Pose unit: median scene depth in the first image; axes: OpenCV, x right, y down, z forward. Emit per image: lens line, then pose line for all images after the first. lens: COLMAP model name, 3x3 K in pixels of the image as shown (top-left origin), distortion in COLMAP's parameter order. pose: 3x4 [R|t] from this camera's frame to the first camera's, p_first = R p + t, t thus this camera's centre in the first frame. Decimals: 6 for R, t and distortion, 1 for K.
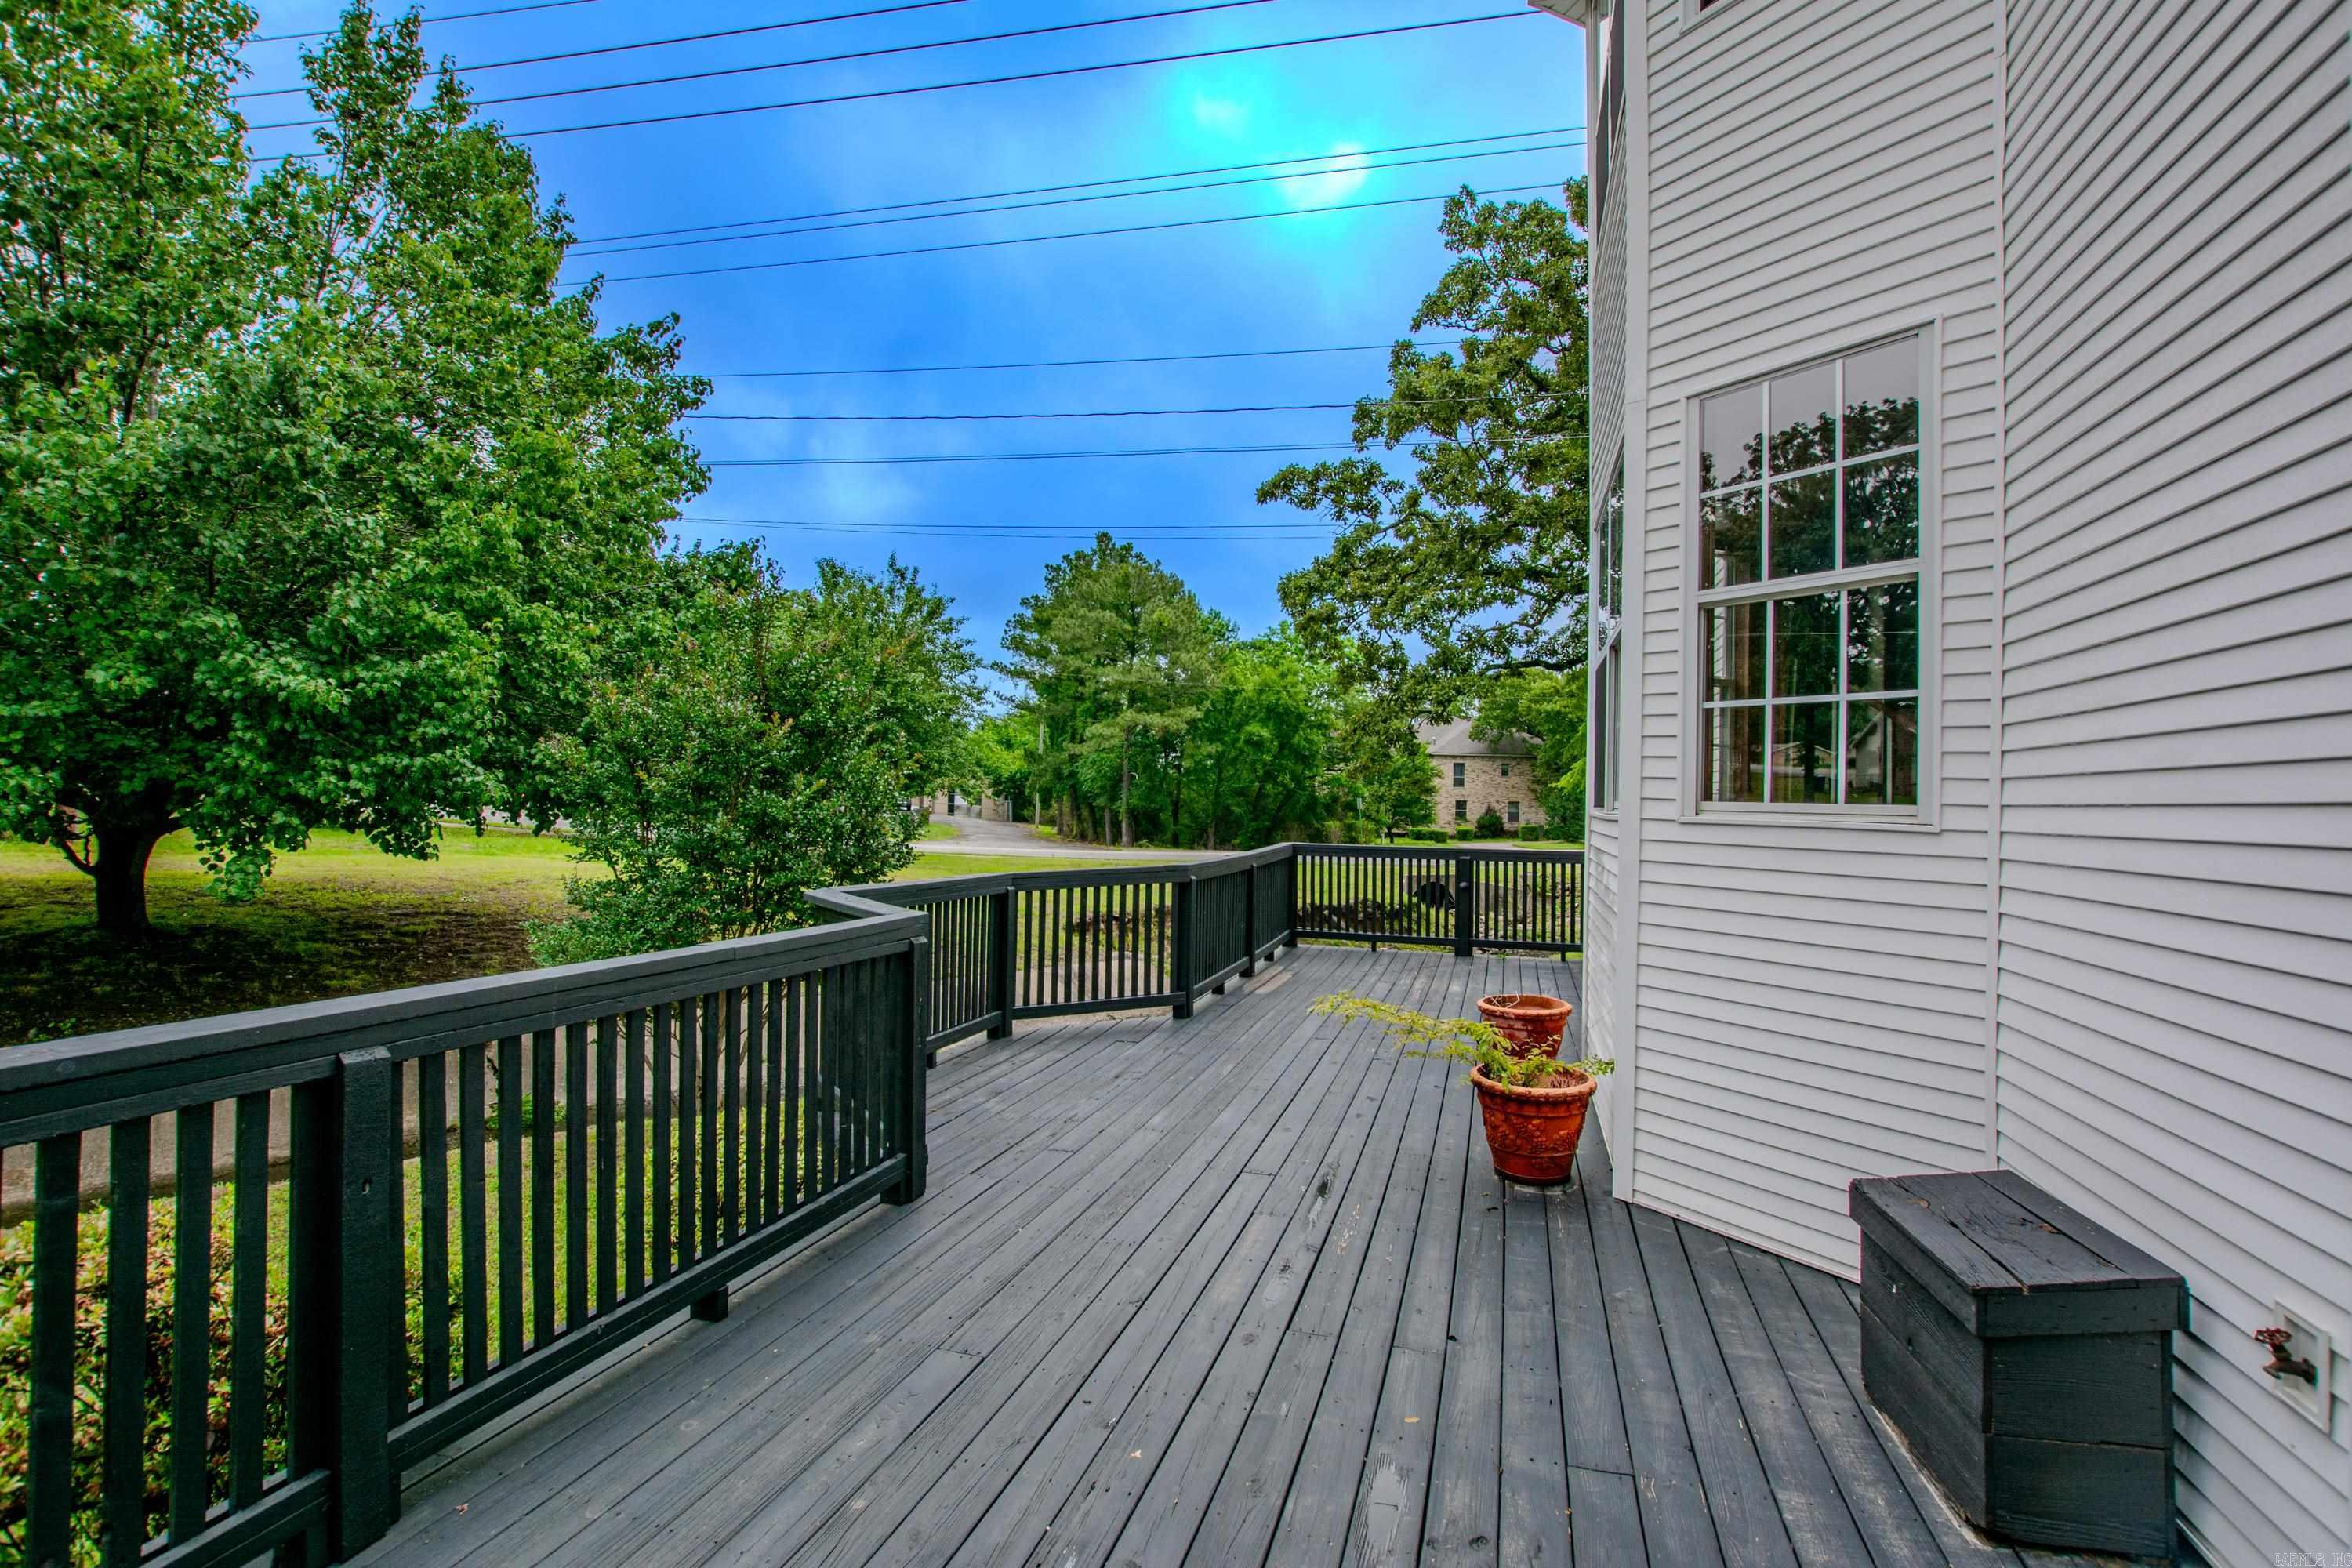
lens RADIAL K [[1066.6, 0, 1183.7], [0, 1066.6, 776.3], [0, 0, 1]] dist [-0.032884, 0.005707]
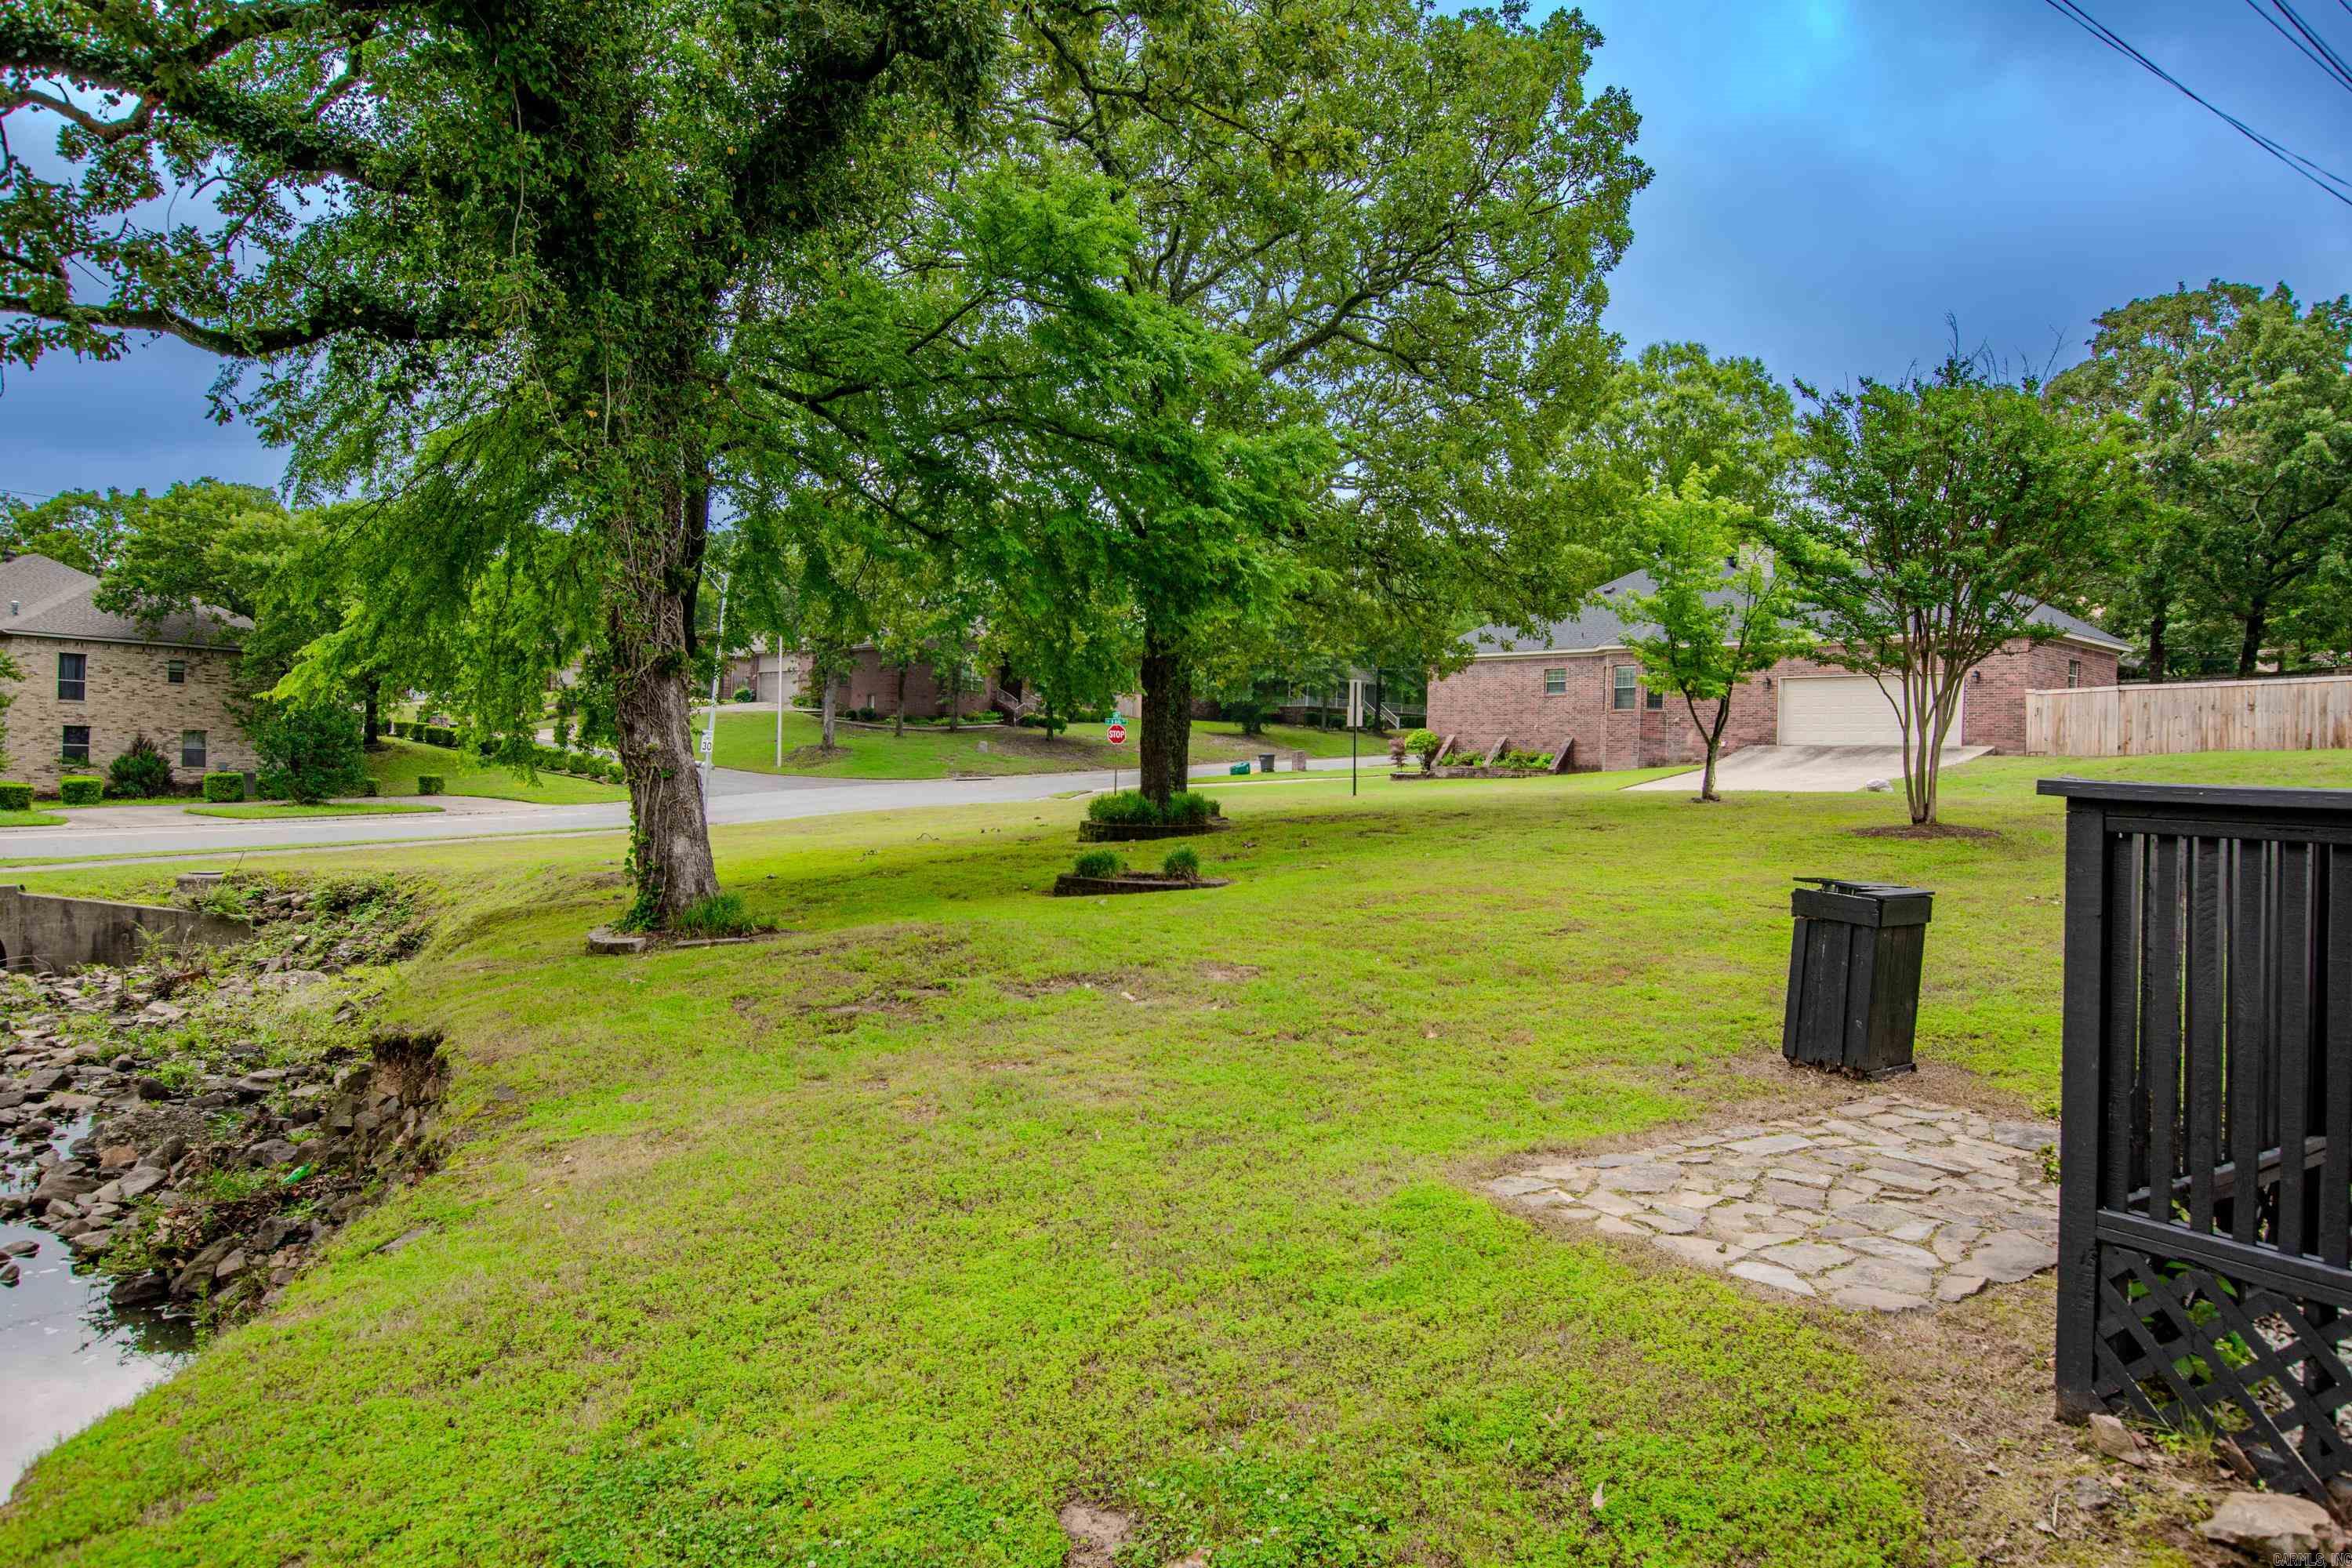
lens RADIAL K [[1452.8, 0, 1189.2], [0, 1452.8, 766.9], [0, 0, 1]] dist [0.000750, -0.001356]
pose [[0.630654, 0.000174, 0.776064, 0.182284], [-0.033993, 0.999046, 0.027401, 0.016507], [-0.775319, -0.043661, 0.630059, 0.445977]]
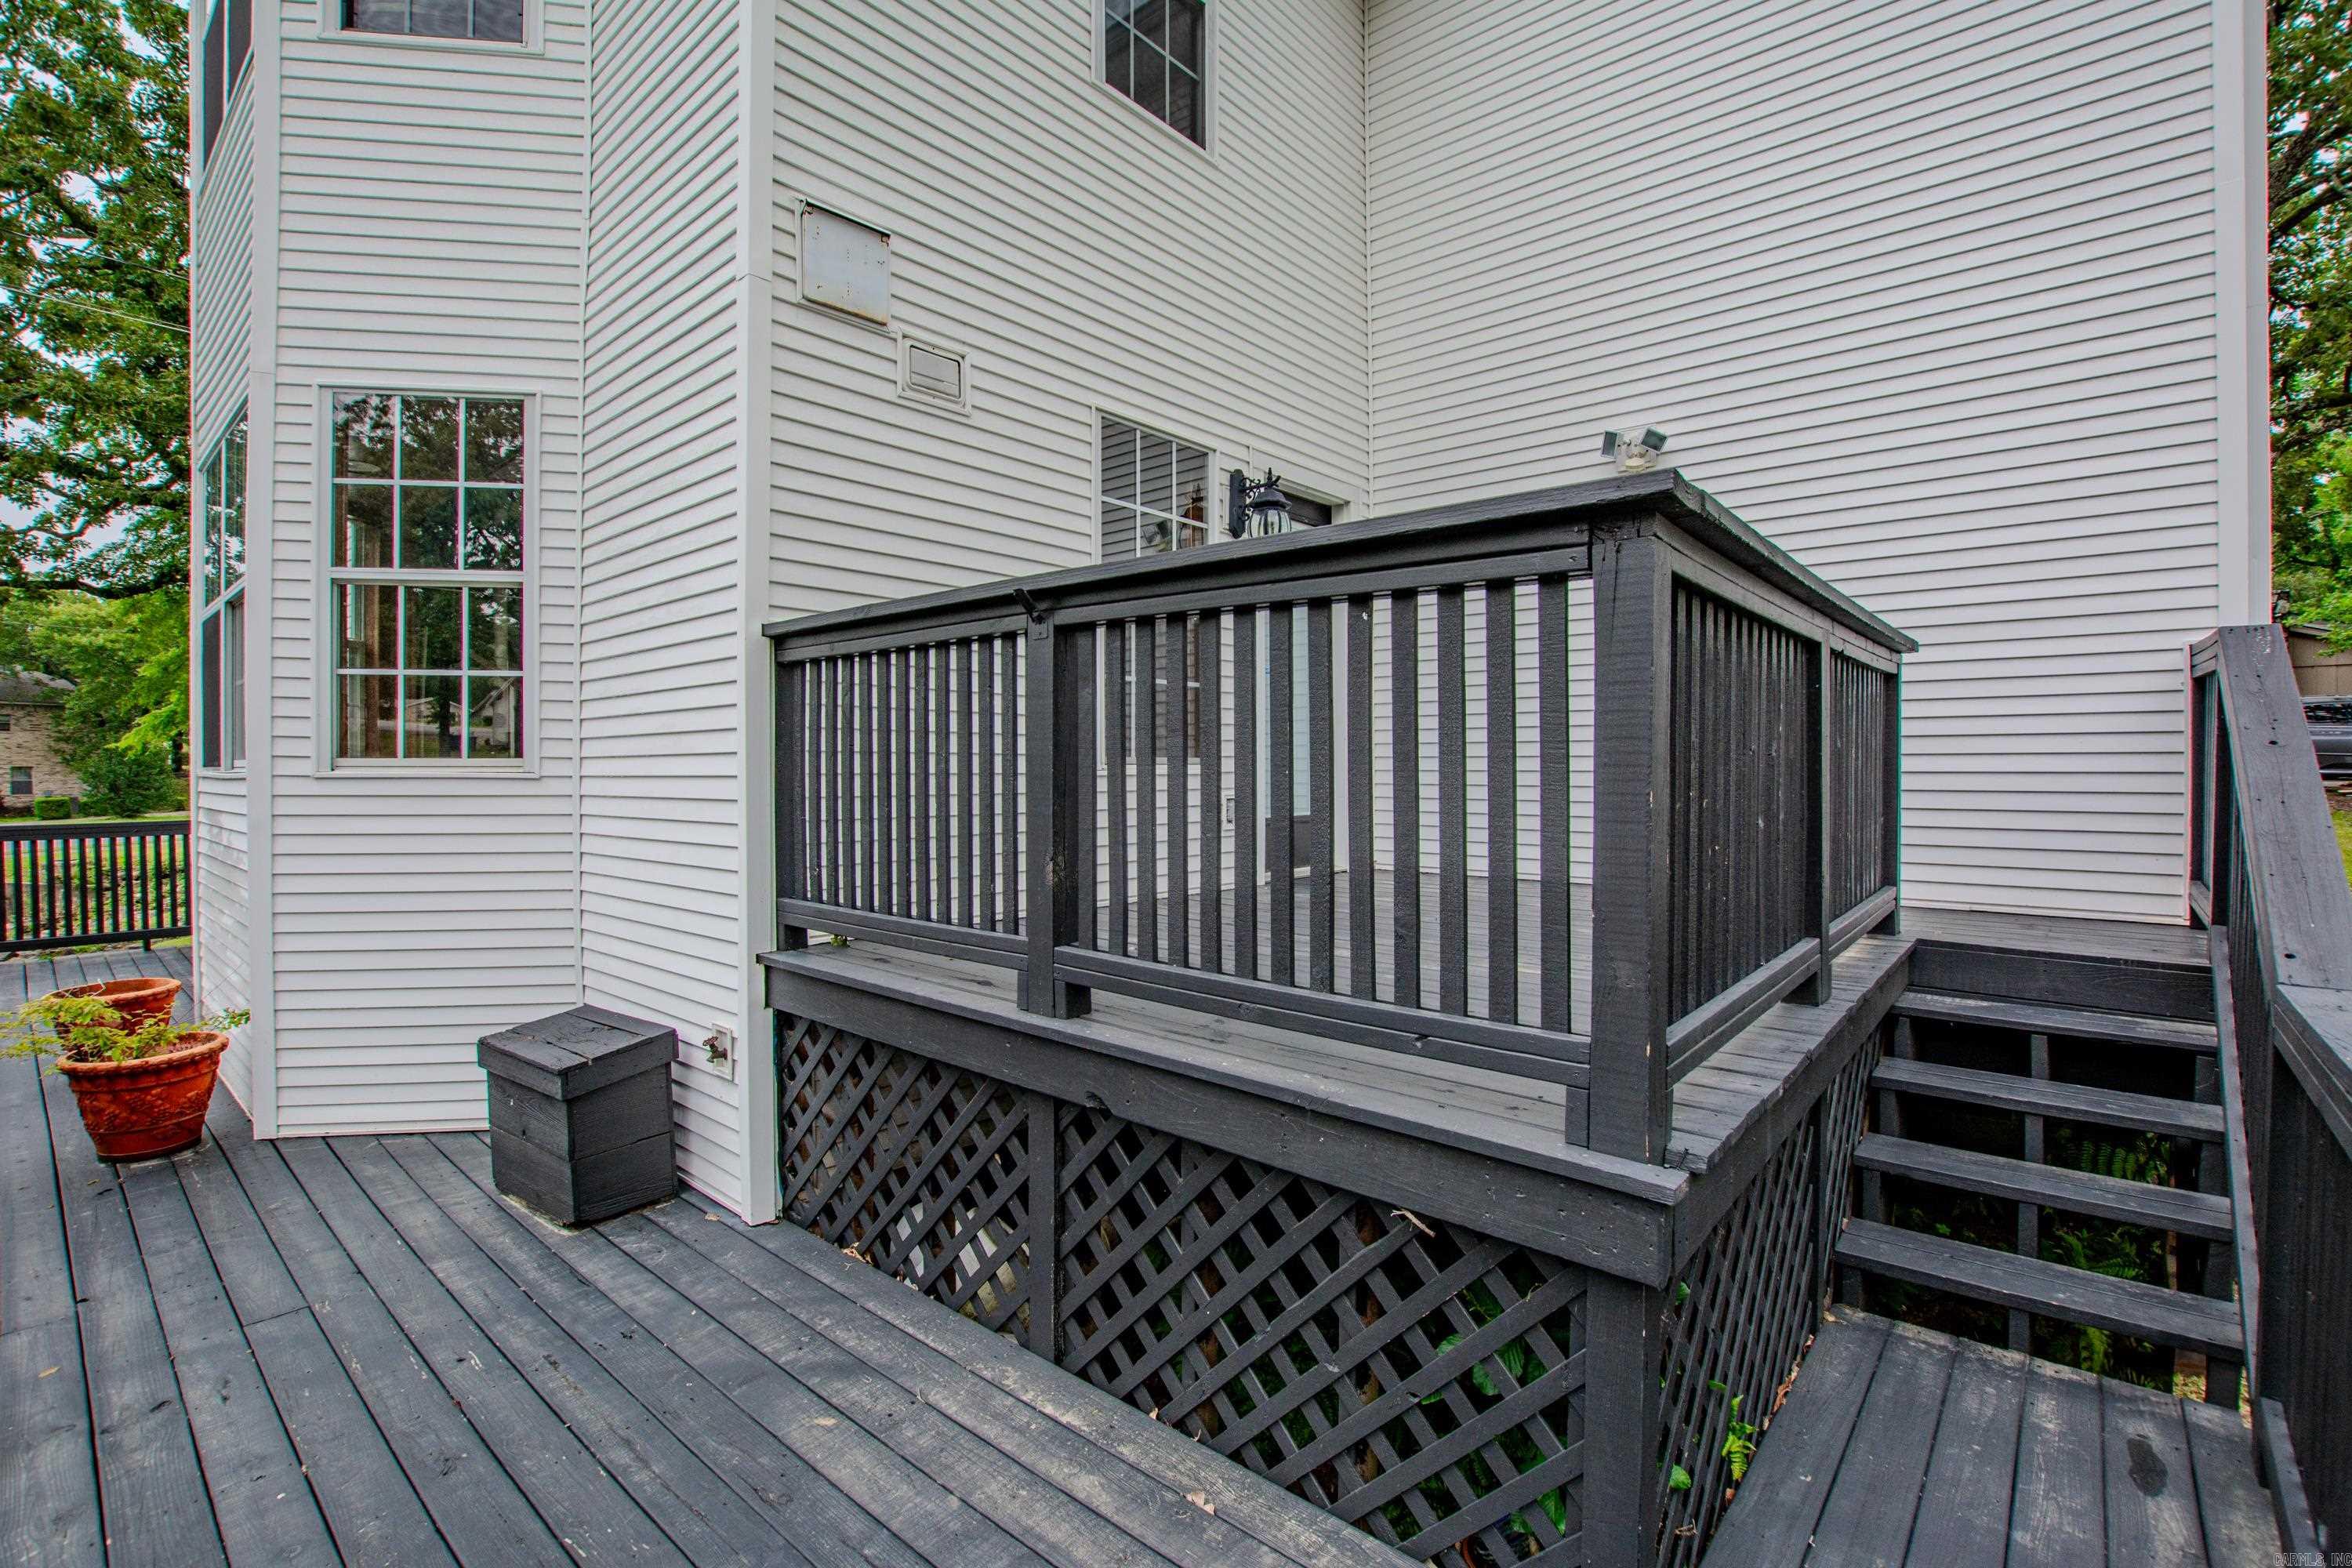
lens RADIAL K [[1066.6, 0, 1189.2], [0, 1066.6, 775.6], [0, 0, 1]] dist [-0.032884, 0.005707]
pose [[0.407597, -0.030755, 0.912644, -0.025390], [-0.005815, 0.999325, 0.036274, -0.000564], [-0.913144, -0.020092, 0.407143, -0.045028]]
